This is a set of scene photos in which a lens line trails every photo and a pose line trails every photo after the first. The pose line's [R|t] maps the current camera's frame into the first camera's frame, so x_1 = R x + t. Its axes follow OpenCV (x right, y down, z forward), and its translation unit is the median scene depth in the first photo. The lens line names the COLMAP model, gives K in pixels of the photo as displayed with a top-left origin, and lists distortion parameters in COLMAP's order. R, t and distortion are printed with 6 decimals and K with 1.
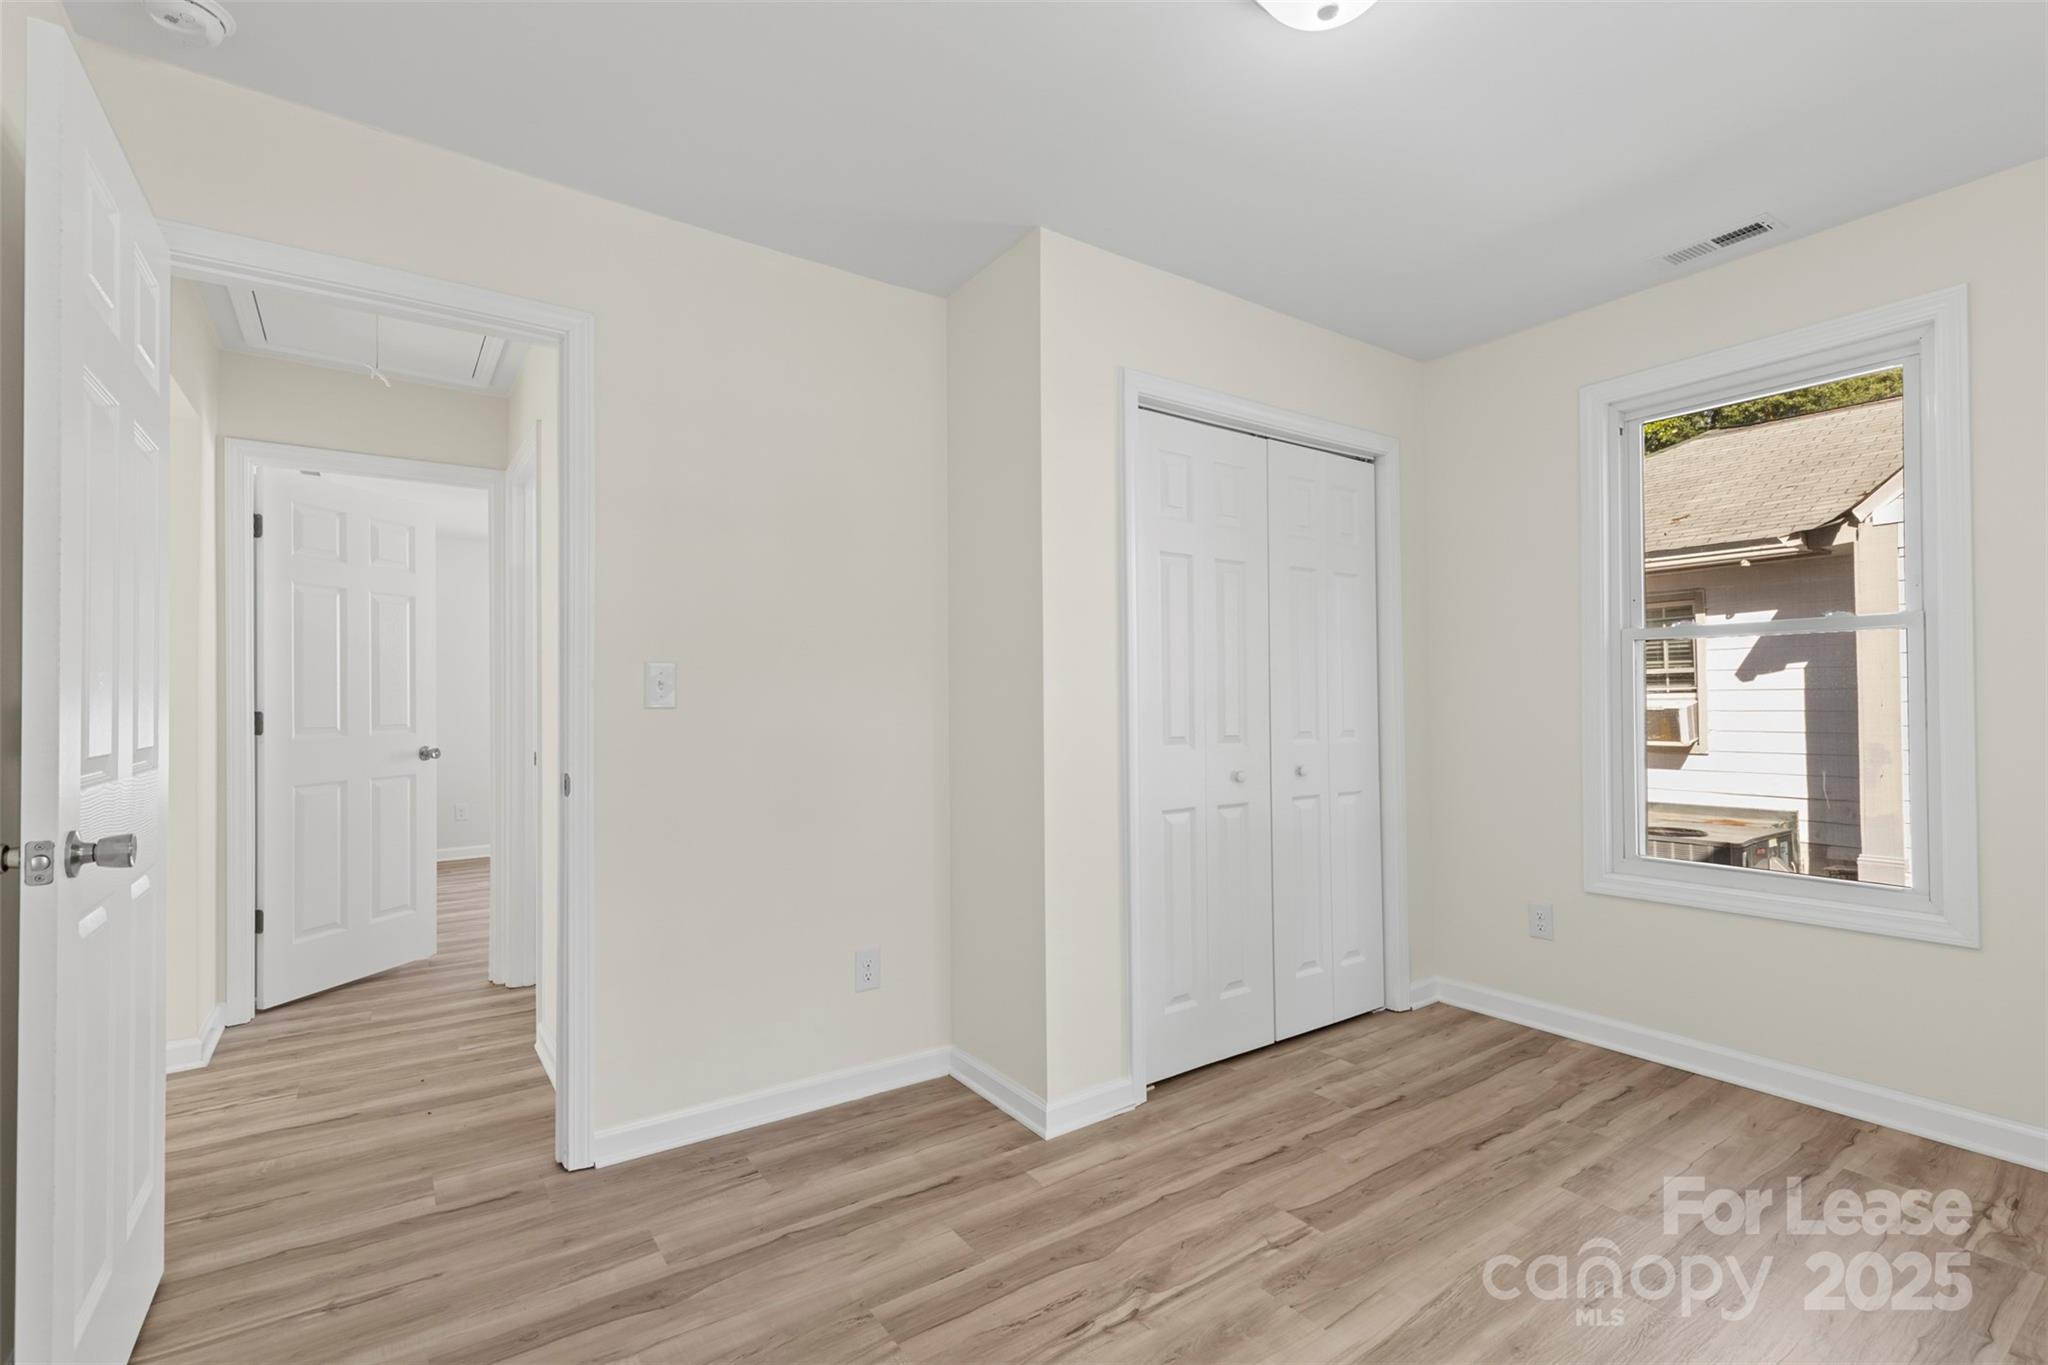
lens RADIAL K [[939.2, 0, 1043.6], [0, 939.2, 682.6], [0, 0, 1]] dist [0.003843, 0.000624]
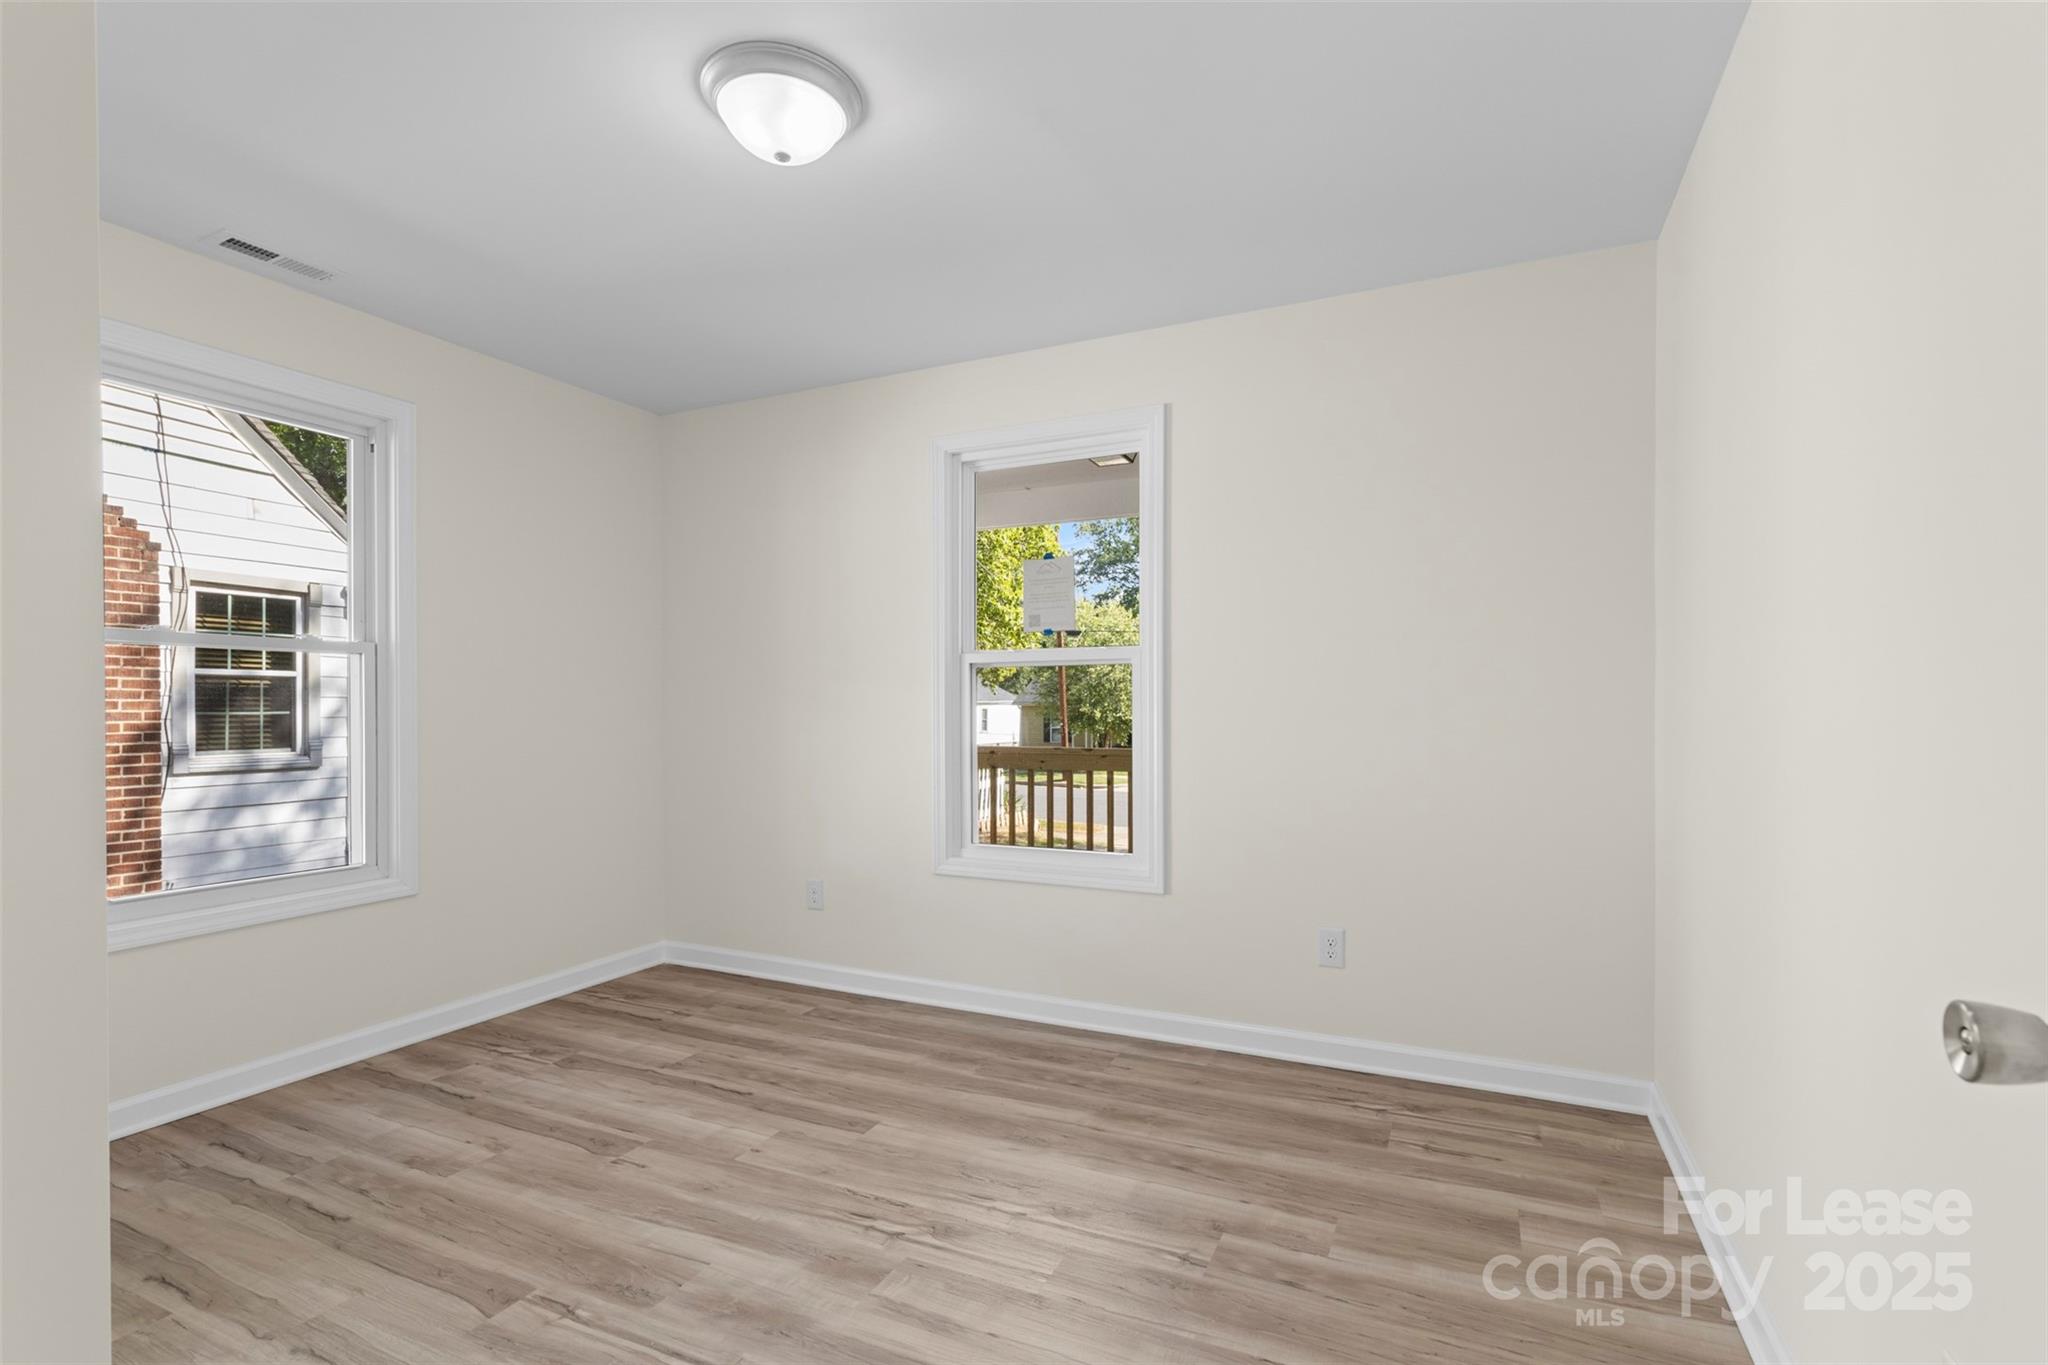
lens RADIAL K [[939.2, 0, 1039.8], [0, 939.2, 701.8], [0, 0, 1]] dist [0.003843, 0.000624]
pose [[-0.491851, 0.013184, 0.870580, -0.629758], [-0.006011, 0.999810, -0.018537, 0.023811], [-0.870659, -0.014351, -0.491678, 0.869603]]
